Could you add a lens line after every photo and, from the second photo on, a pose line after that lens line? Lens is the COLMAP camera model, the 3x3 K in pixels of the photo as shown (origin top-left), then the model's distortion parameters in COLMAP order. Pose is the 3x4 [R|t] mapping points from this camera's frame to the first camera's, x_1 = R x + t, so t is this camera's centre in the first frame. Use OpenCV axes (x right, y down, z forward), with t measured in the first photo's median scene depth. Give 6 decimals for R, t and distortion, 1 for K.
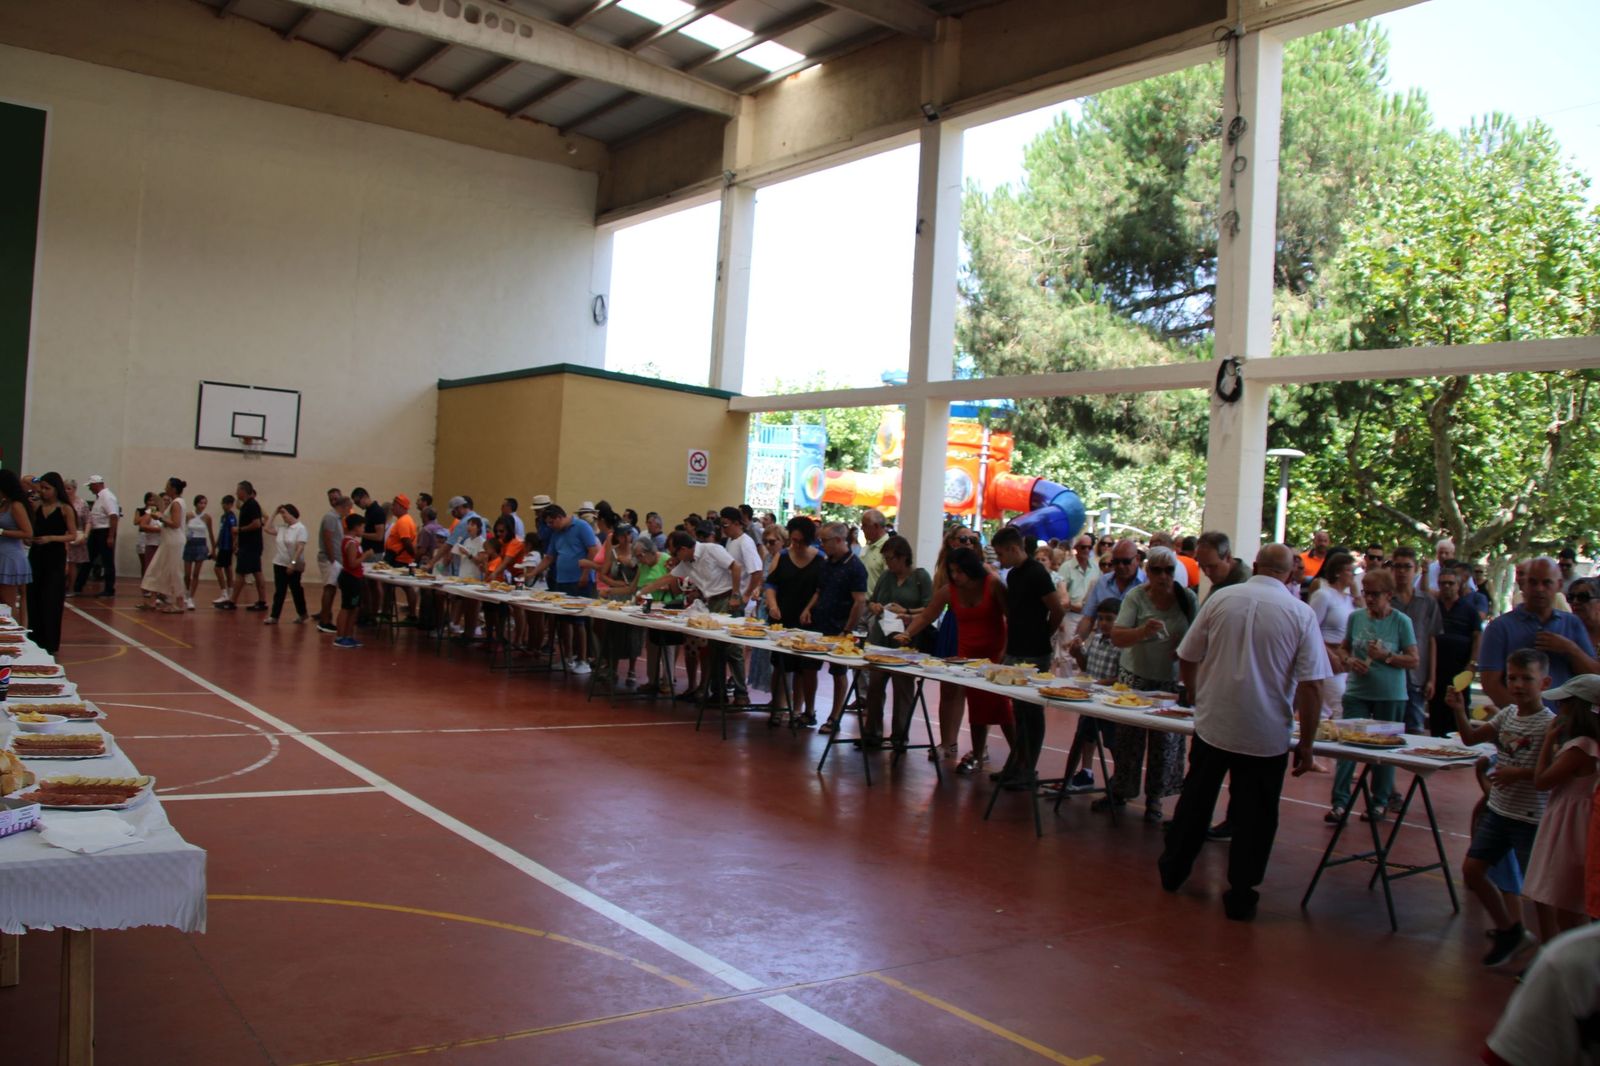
lens RADIAL K [[1334.8, 0, 792.7], [0, 1334.8, 537.1], [0, 0, 1]] dist [-0.166418, 0.122930]
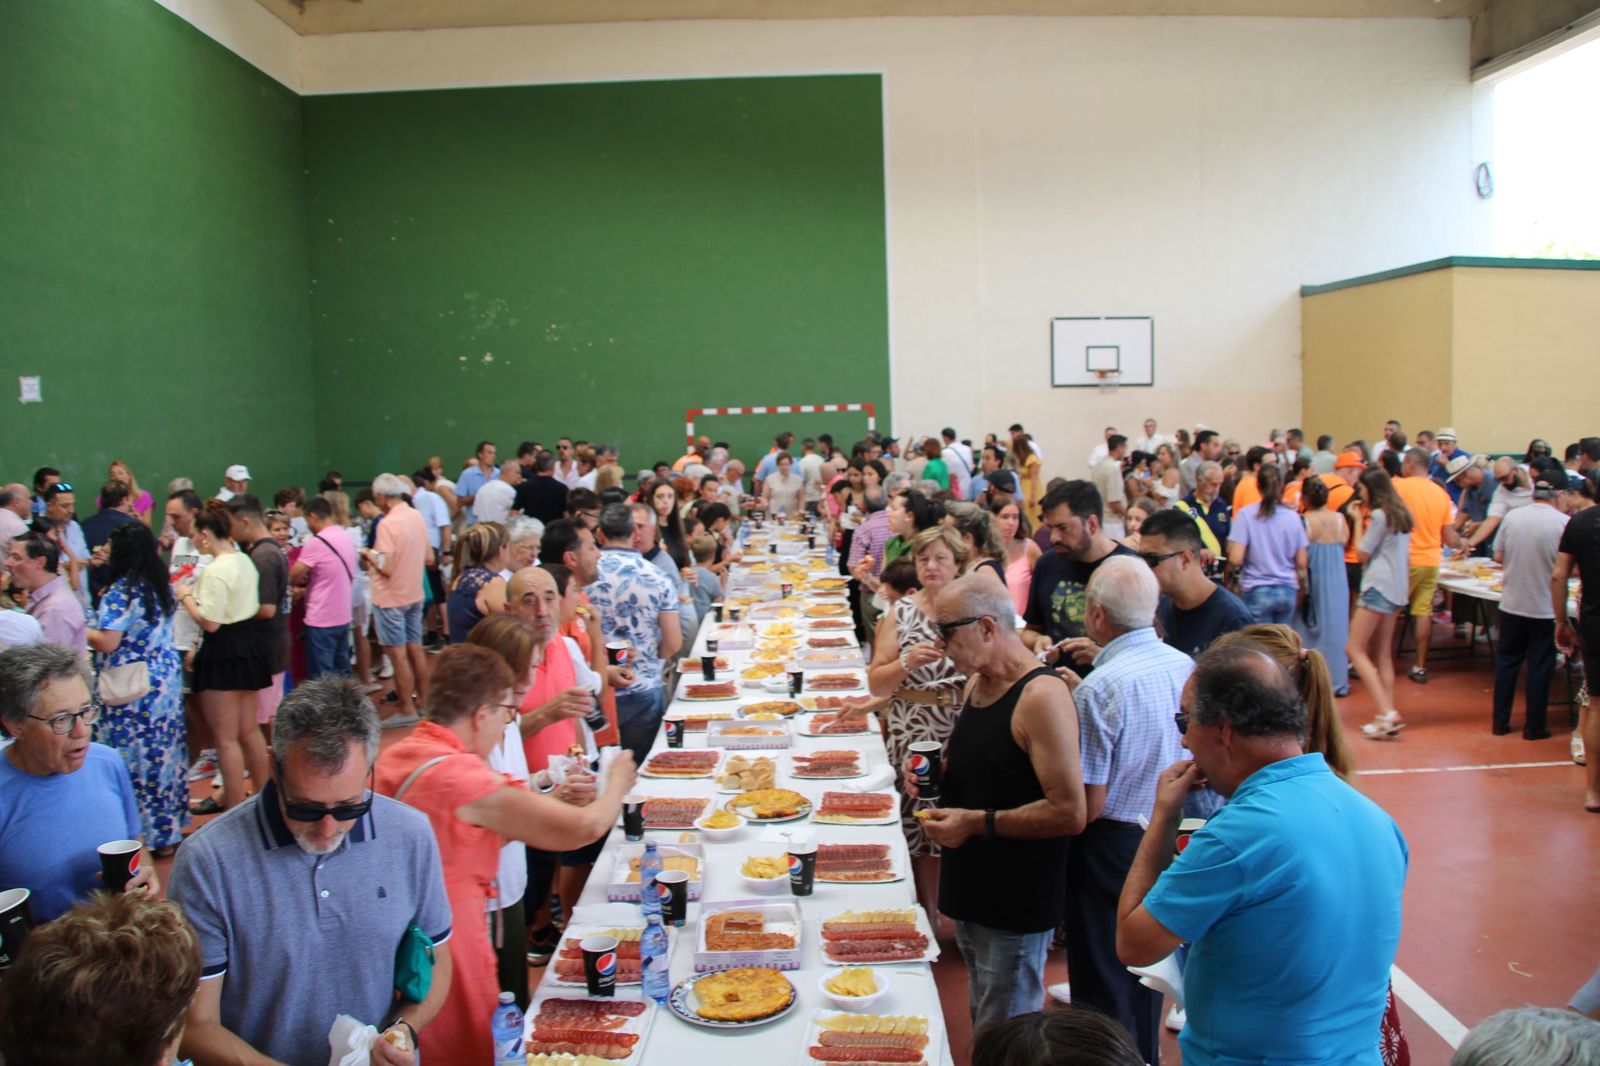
lens RADIAL K [[1323.4, 0, 800.0], [0, 1323.4, 533.0], [0, 0, 1]] dist [-0.169159, 0.129766]
pose [[0.808308, -0.026635, -0.588158, -0.034710], [0.073724, 0.995692, 0.056228, -0.028747], [0.584126, -0.088811, 0.806789, 0.079093]]
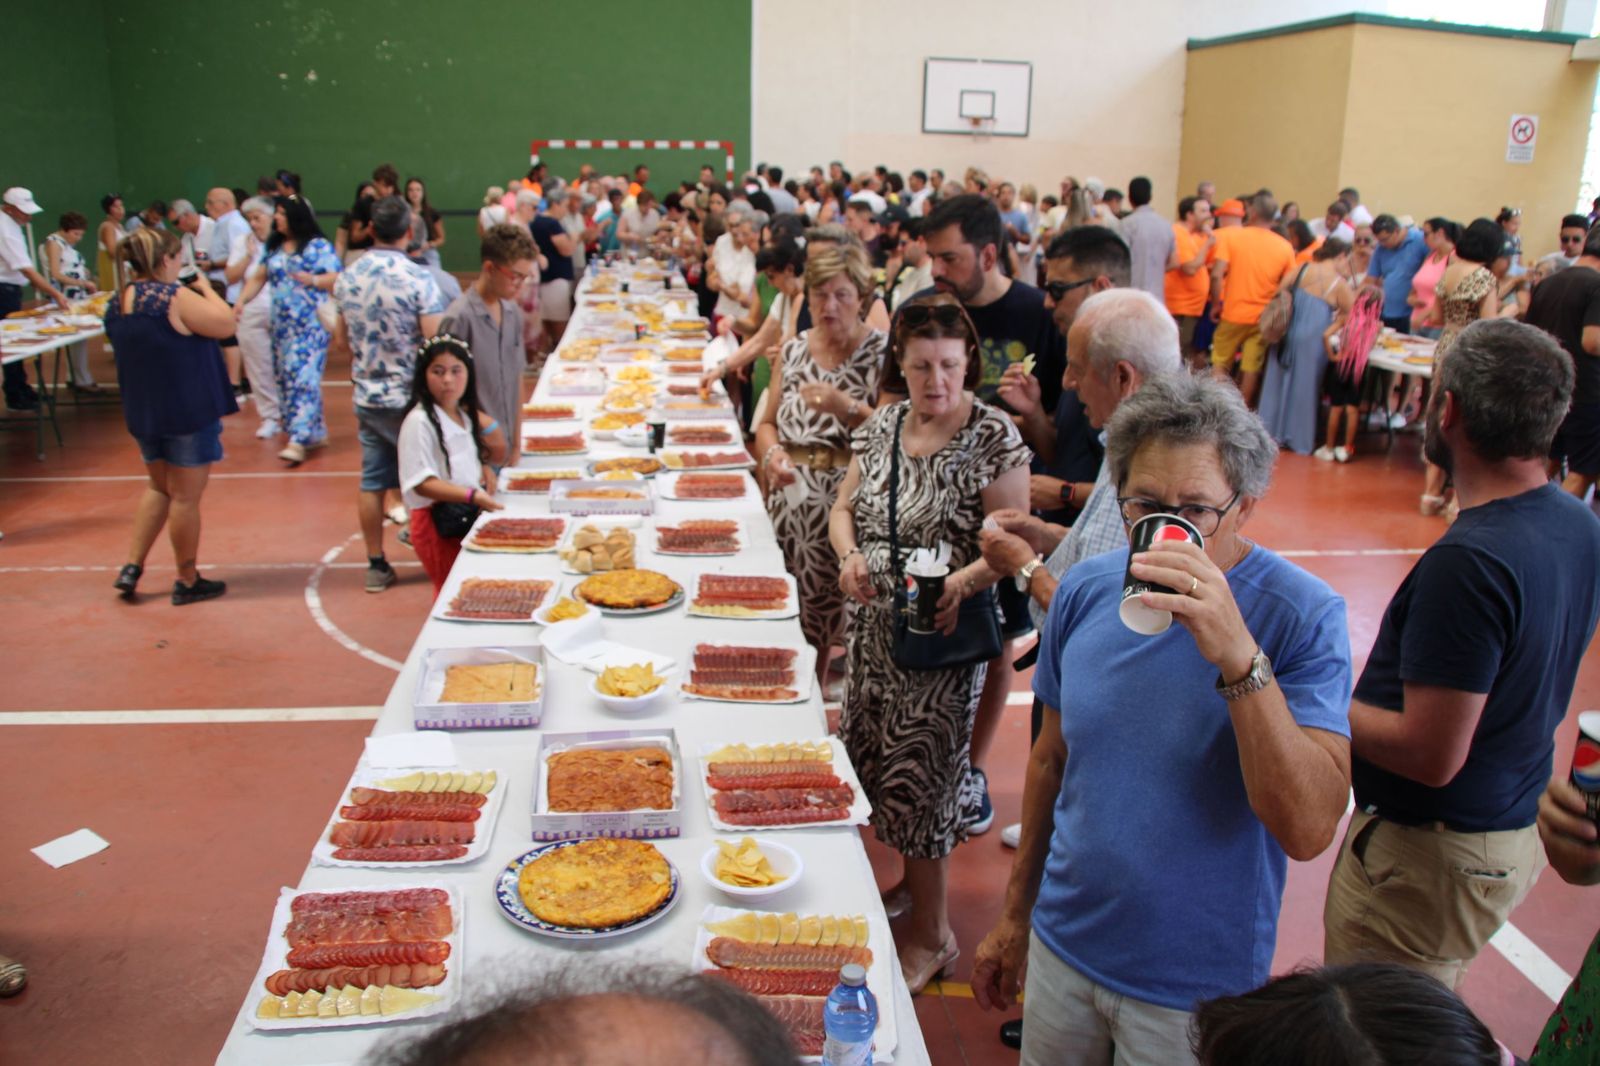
lens RADIAL K [[1323.4, 0, 800.0], [0, 1323.4, 533.0], [0, 0, 1]] dist [-0.169159, 0.129766]
pose [[0.870375, 0.092925, -0.483541, -0.060723], [0.032528, 0.969034, 0.244775, -0.022038], [0.491314, -0.228775, 0.840400, 0.109511]]
